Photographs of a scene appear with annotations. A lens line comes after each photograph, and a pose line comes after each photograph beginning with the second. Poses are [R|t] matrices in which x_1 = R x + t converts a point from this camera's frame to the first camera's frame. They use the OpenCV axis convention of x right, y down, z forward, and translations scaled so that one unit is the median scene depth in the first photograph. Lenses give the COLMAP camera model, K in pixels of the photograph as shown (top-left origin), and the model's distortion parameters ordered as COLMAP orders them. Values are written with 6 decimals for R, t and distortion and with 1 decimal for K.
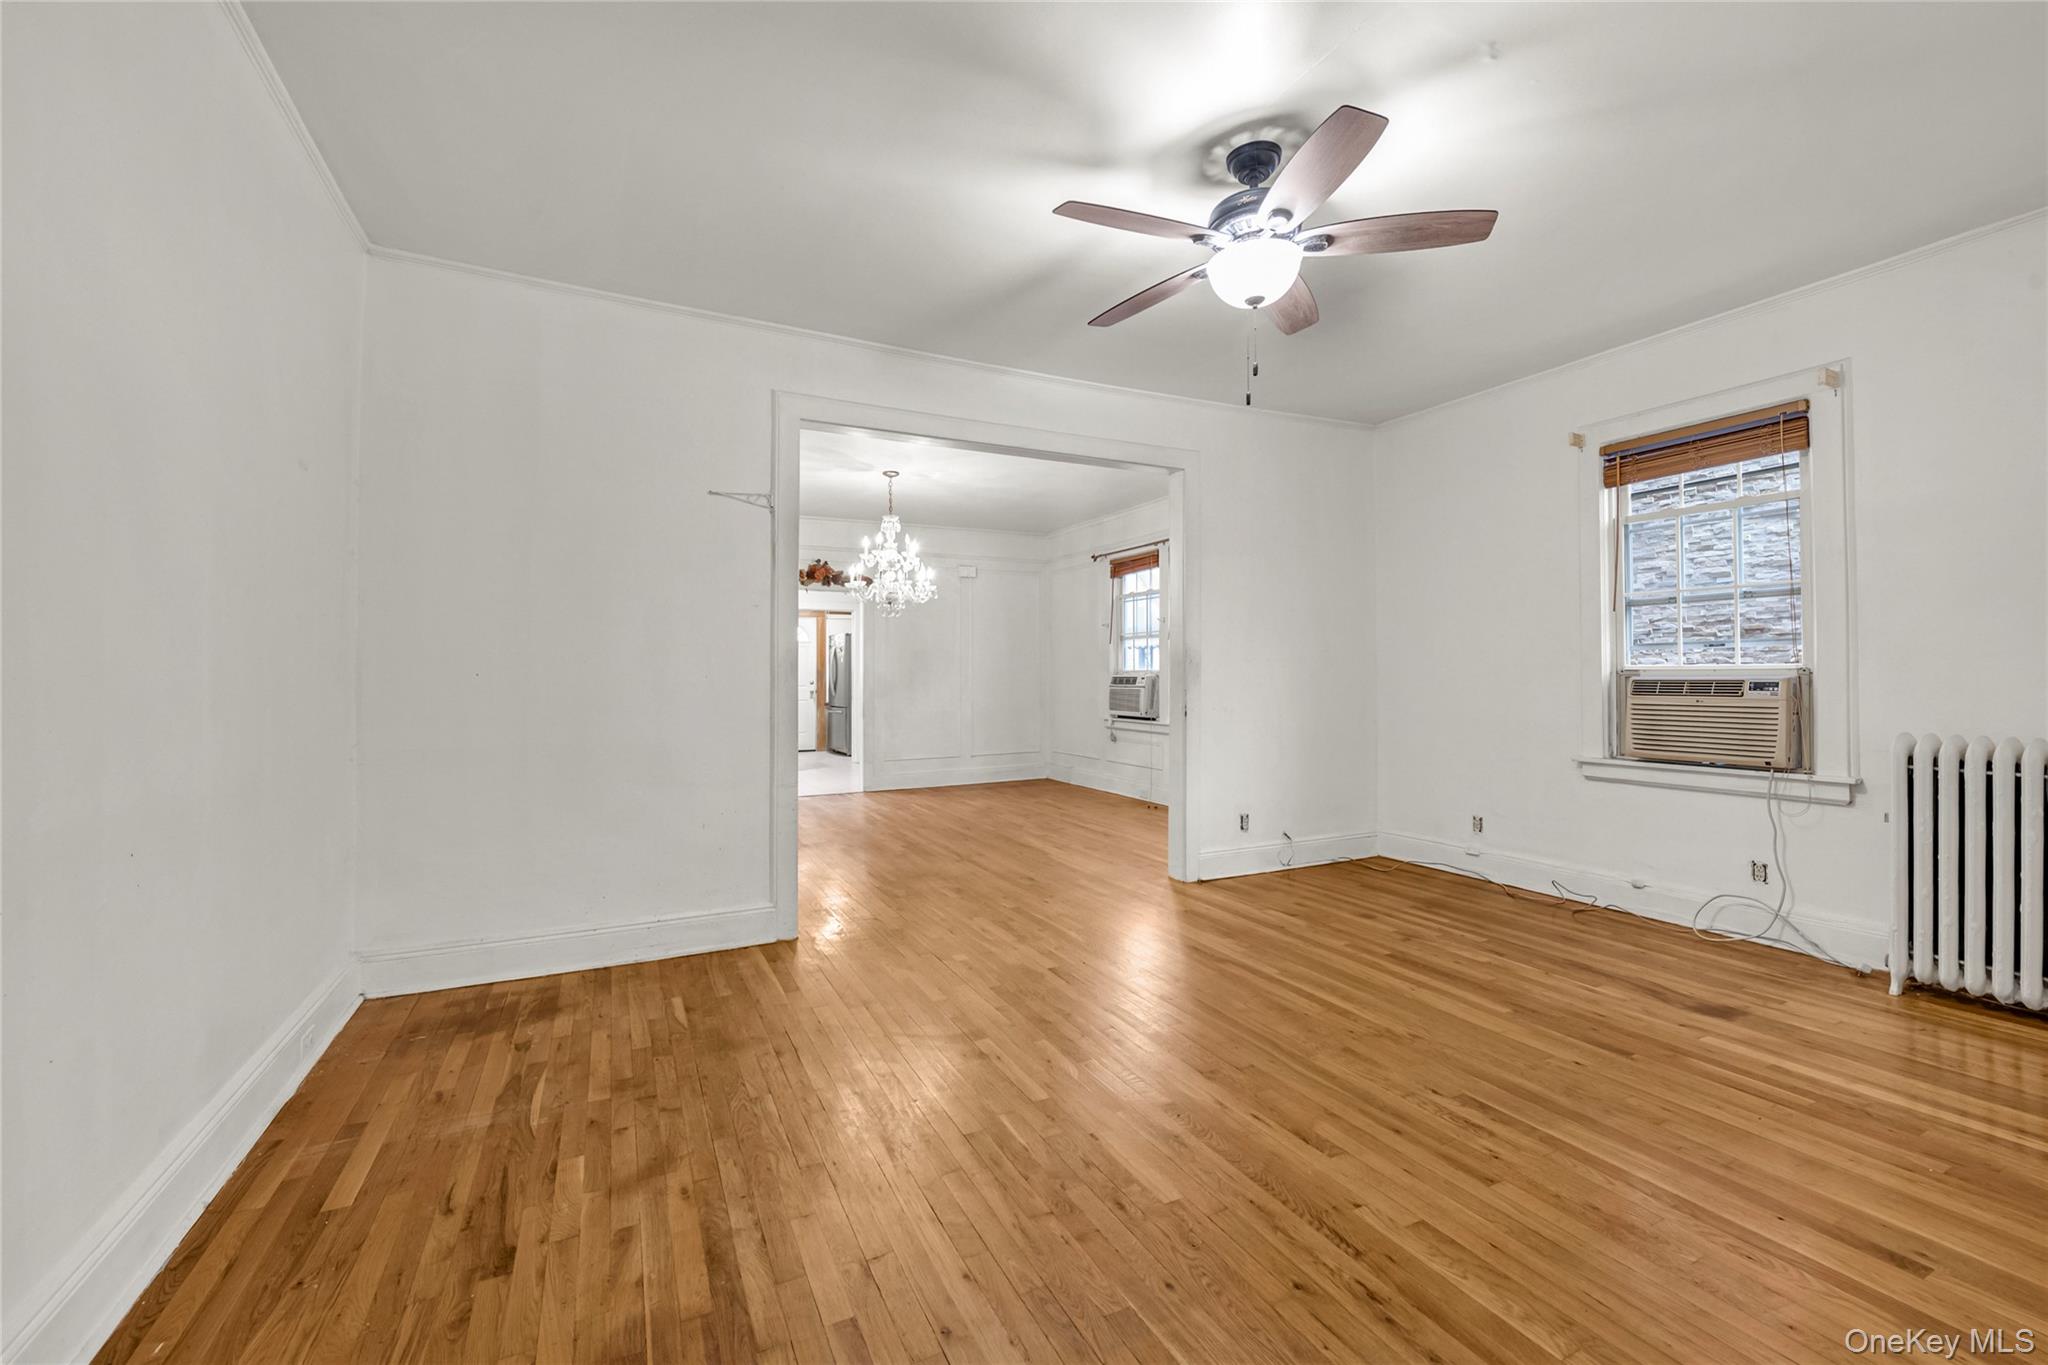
lens RADIAL K [[824.5, 0, 1020.1], [0, 824.5, 668.7], [0, 0, 1]] dist [-0.000596, -0.000157]
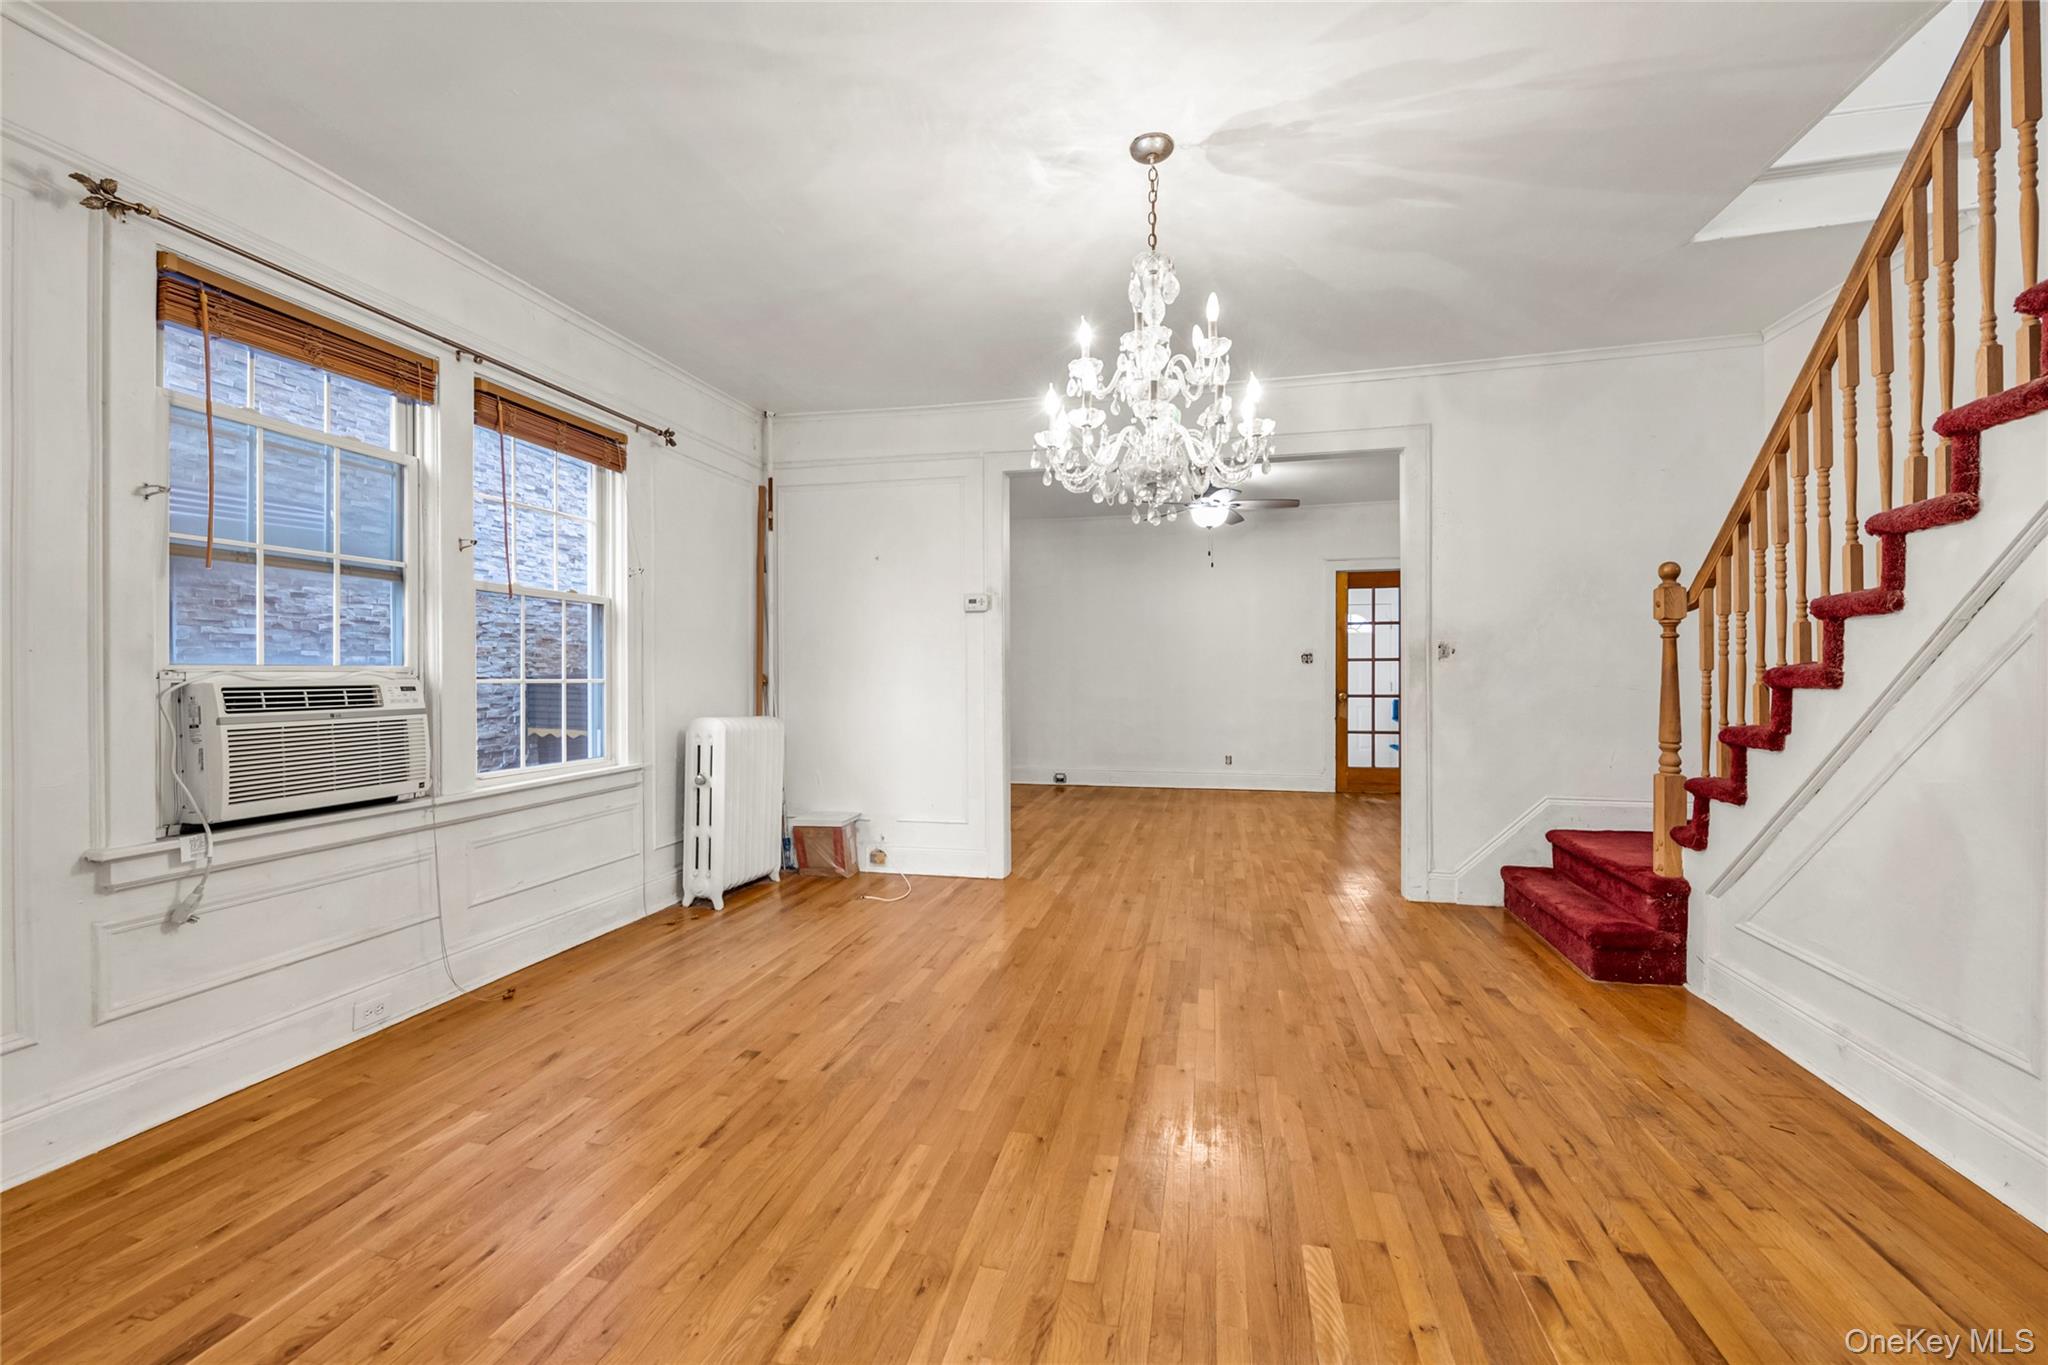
lens RADIAL K [[817.7, 0, 1024.0], [0, 817.7, 682.5], [0, 0, 1]] dist [-0.011558, -0.000366]
pose [[-0.771434, -0.000994, 0.636308, -0.272042], [0.001783, 0.999991, 0.003724, 0.007869], [-0.636307, 0.004008, -0.771426, 1.031946]]
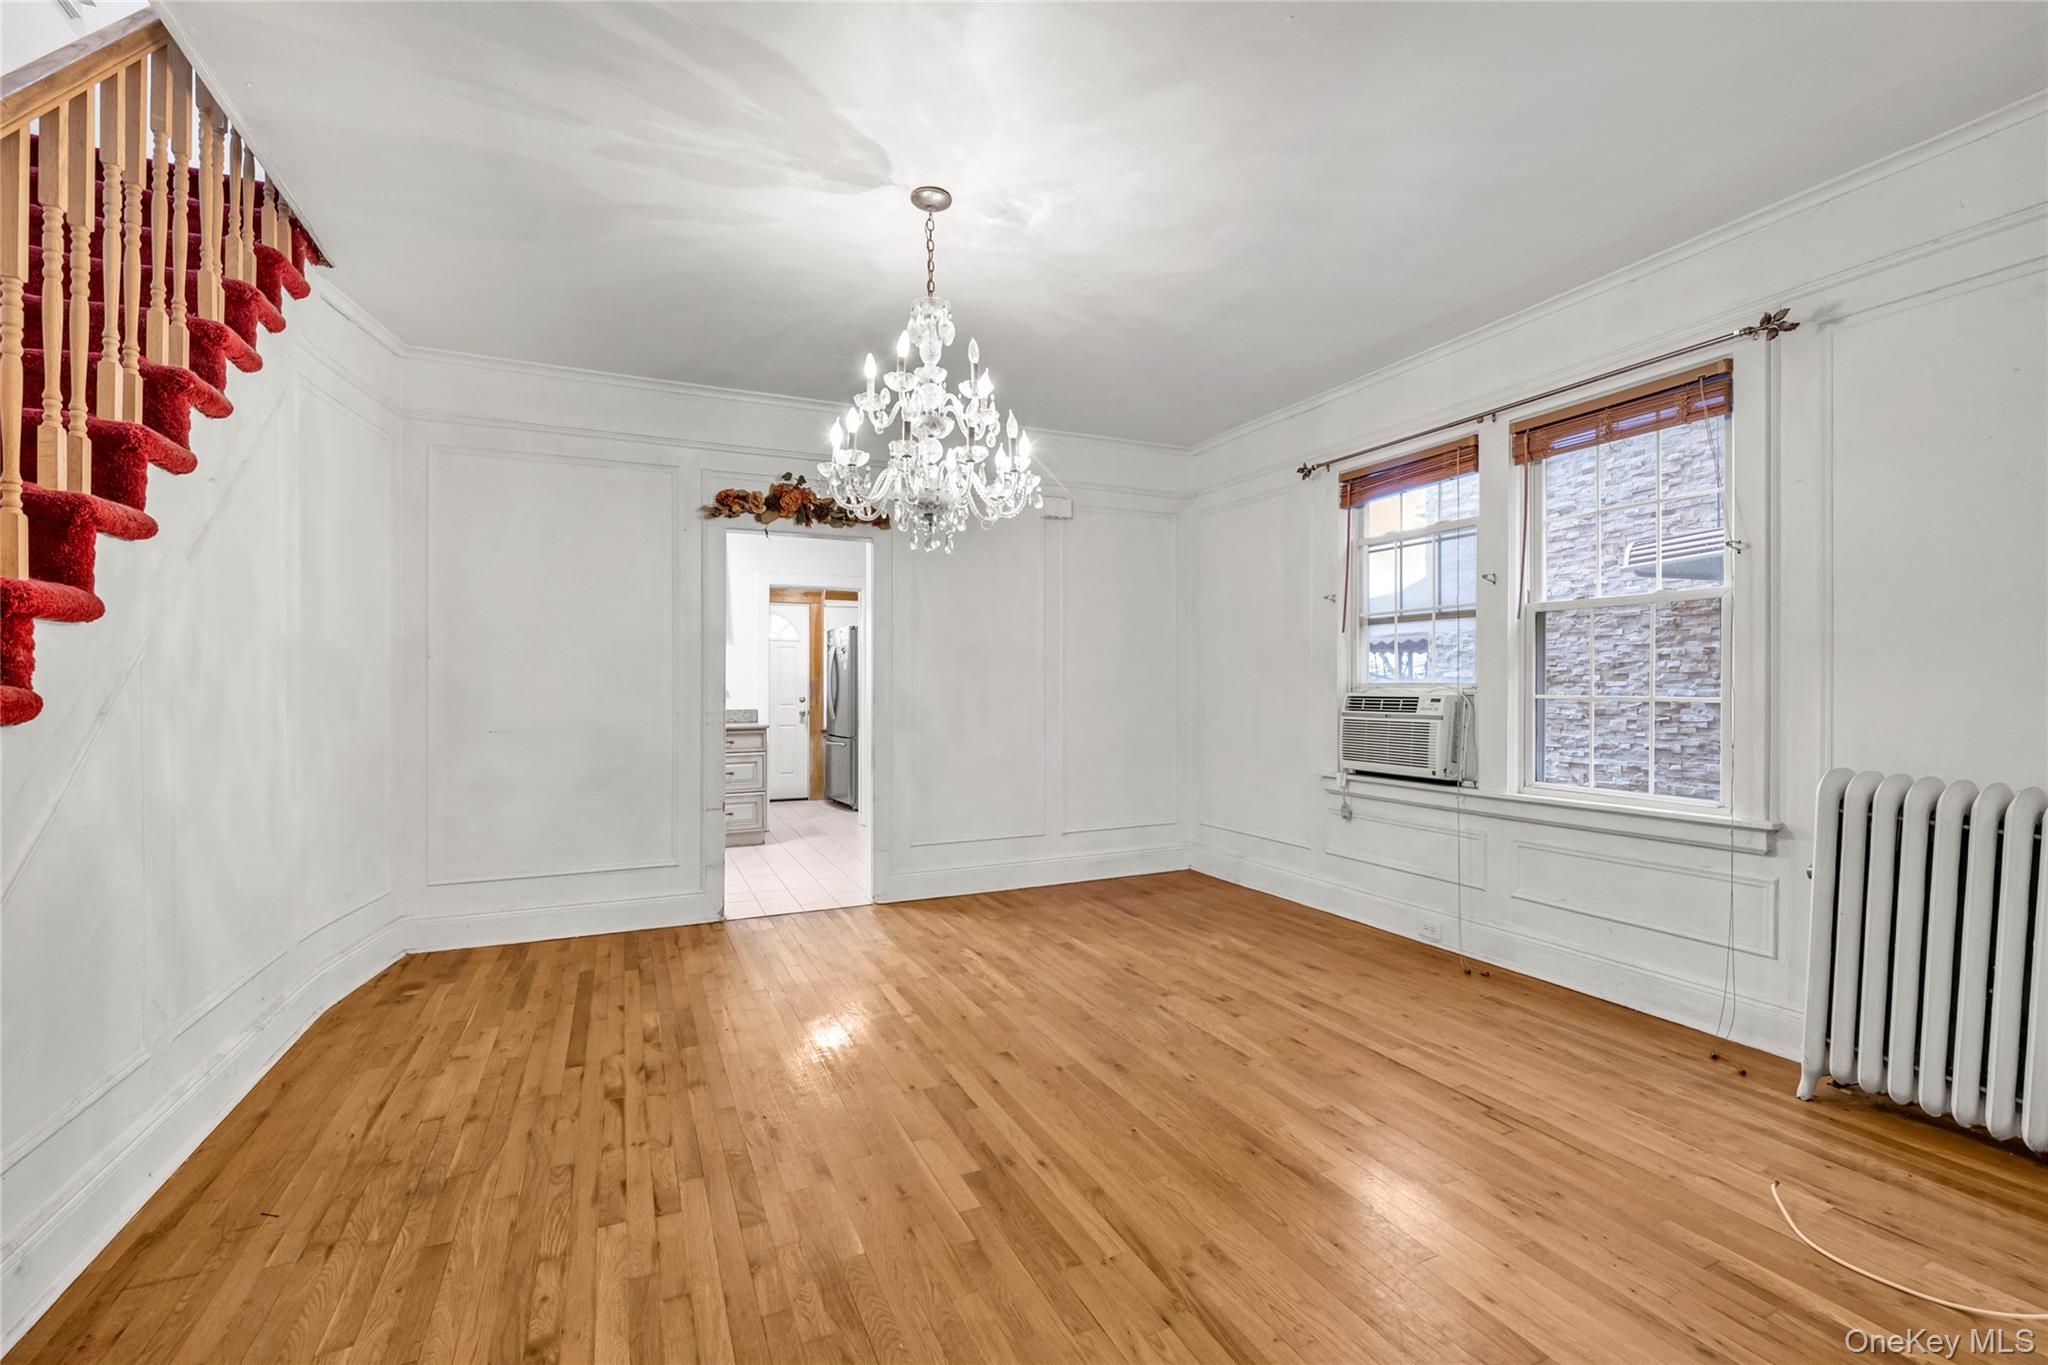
lens RADIAL K [[851.8, 0, 1022.4], [0, 851.8, 691.3], [0, 0, 1]] dist [-0.001480, -0.000323]
pose [[0.999665, 0.002635, -0.025730, -0.079045], [-0.002295, 0.999909, 0.013257, 0.000328], [0.025762, -0.013193, 0.999581, 0.455023]]
